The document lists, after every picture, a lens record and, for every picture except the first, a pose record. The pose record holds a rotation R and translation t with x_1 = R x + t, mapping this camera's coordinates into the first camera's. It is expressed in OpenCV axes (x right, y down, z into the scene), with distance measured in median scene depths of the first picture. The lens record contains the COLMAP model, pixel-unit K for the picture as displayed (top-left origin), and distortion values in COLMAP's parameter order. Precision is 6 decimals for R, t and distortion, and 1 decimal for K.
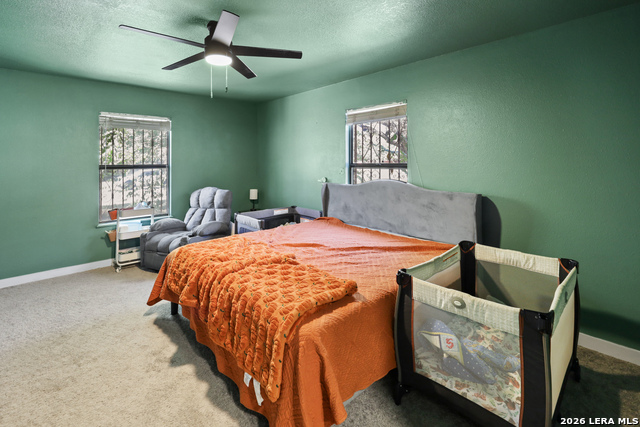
lens RADIAL K [[284.8, 0, 315.4], [0, 284.8, 227.2], [0, 0, 1]] dist [0.000577, 0.000005]
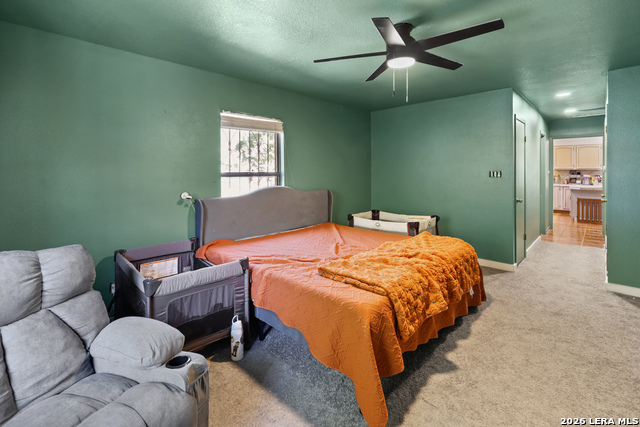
lens RADIAL K [[284.8, 0, 315.4], [0, 284.8, 227.2], [0, 0, 1]] dist [0.000577, 0.000005]
pose [[-0.037279, -0.196295, 0.979836, -1.075834], [0.238190, 0.950512, 0.199483, -0.238372], [-0.970503, 0.240824, 0.011321, 1.061210]]
